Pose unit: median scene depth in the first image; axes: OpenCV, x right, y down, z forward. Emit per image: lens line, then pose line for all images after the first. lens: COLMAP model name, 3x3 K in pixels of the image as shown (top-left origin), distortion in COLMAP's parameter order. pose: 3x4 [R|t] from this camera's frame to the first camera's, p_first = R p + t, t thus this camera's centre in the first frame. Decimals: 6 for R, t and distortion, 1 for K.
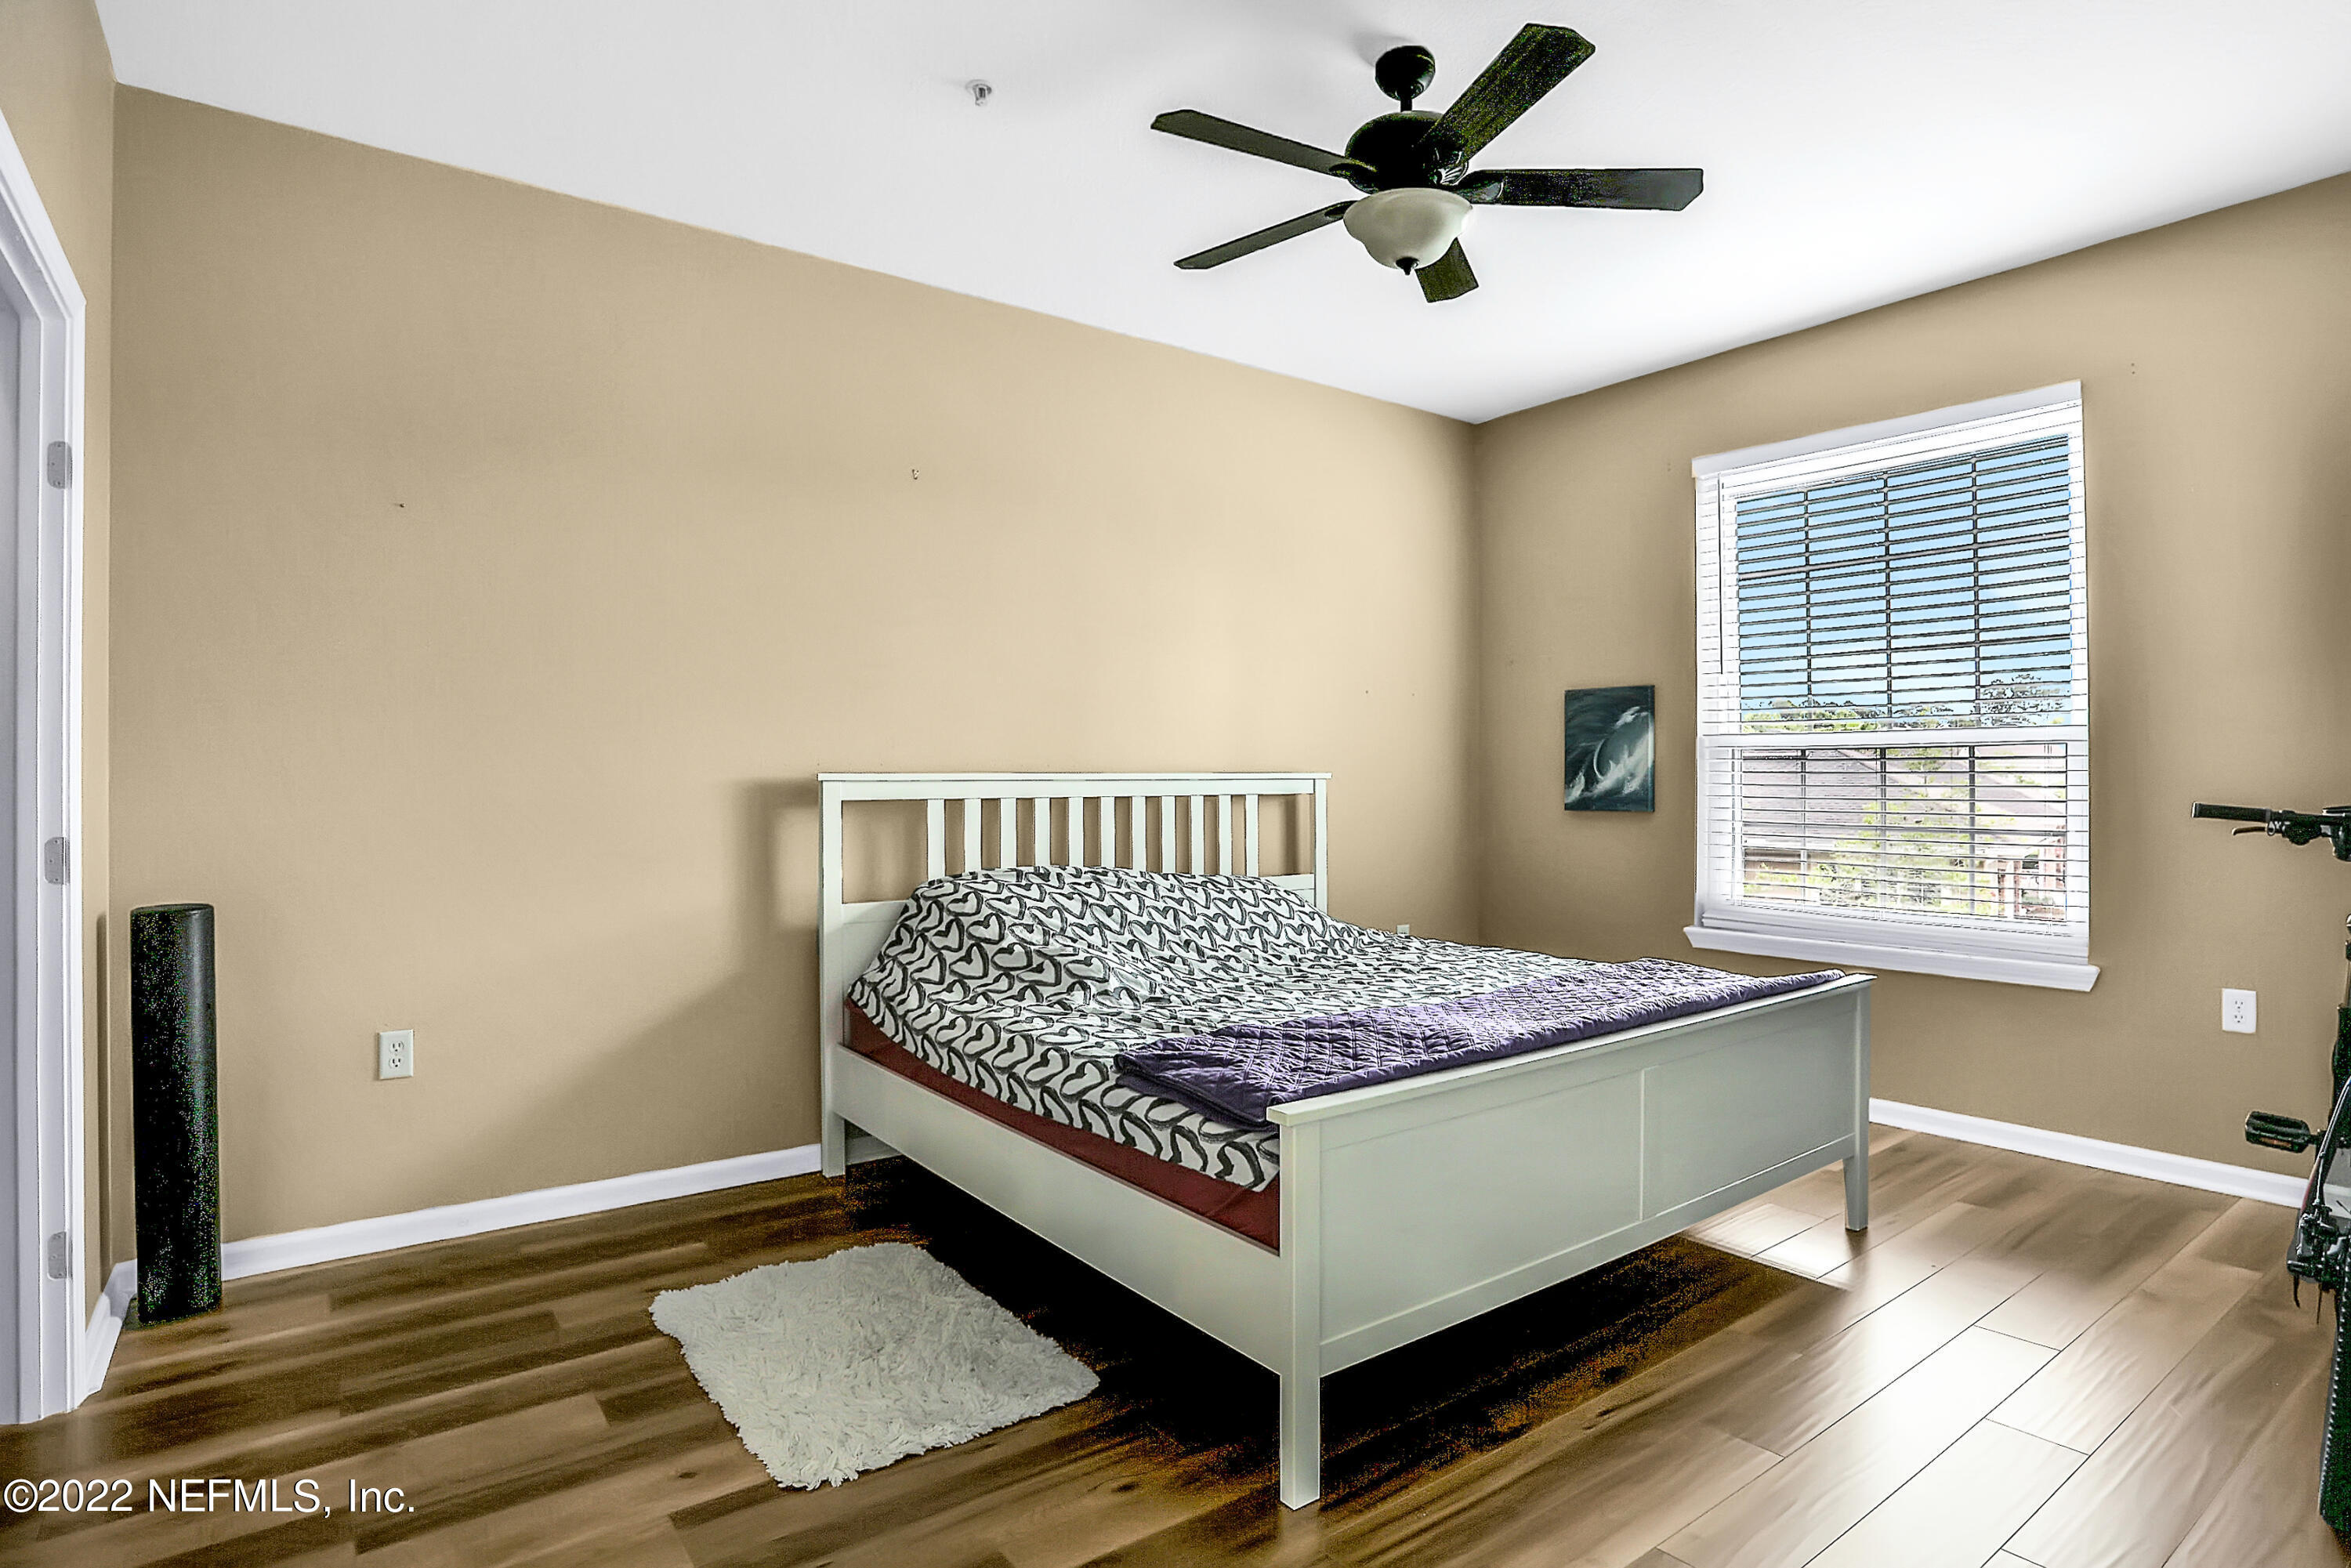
lens RADIAL K [[1214.2, 0, 1188.0], [0, 1214.2, 765.3], [0, 0, 1]] dist [-0.062678, 0.026094]
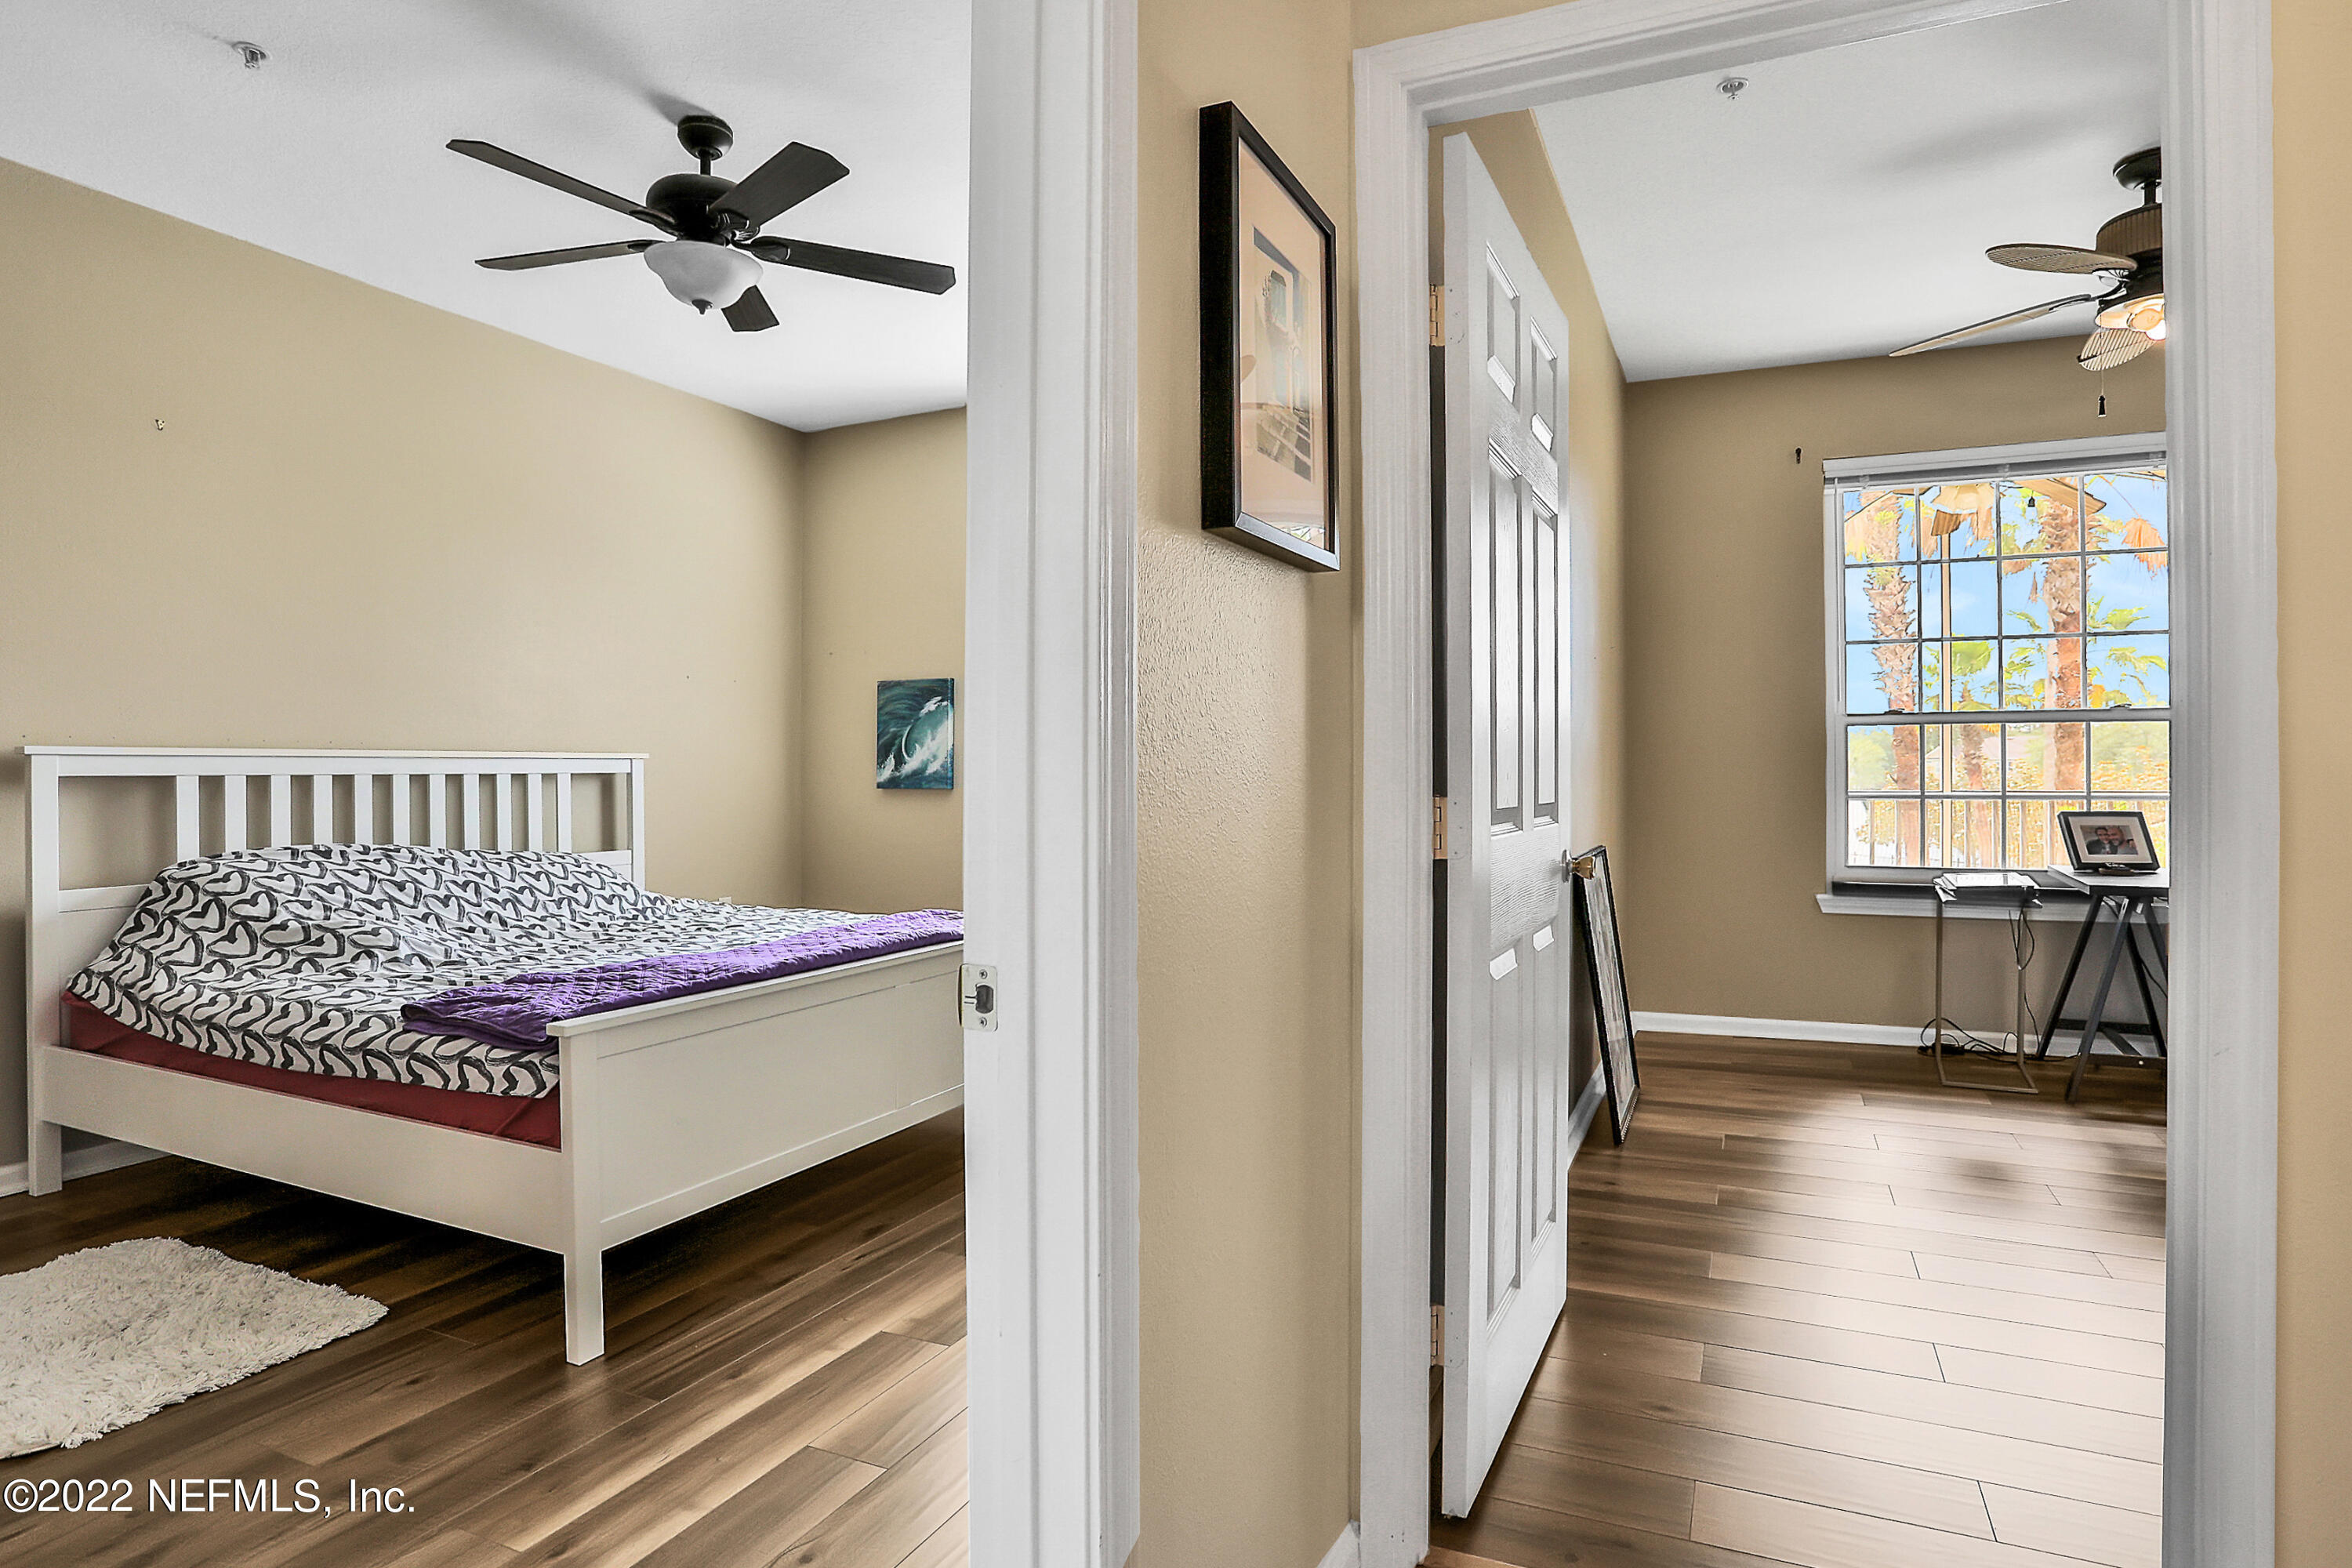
lens RADIAL K [[1214.8, 0, 1188.5], [0, 1214.8, 765.2], [0, 0, 1]] dist [-0.062678, 0.026094]
pose [[0.872532, 0.001794, 0.488553, 0.025847], [-0.005295, 0.999969, 0.005785, 0.012159], [-0.488528, -0.007634, 0.872515, -0.194320]]
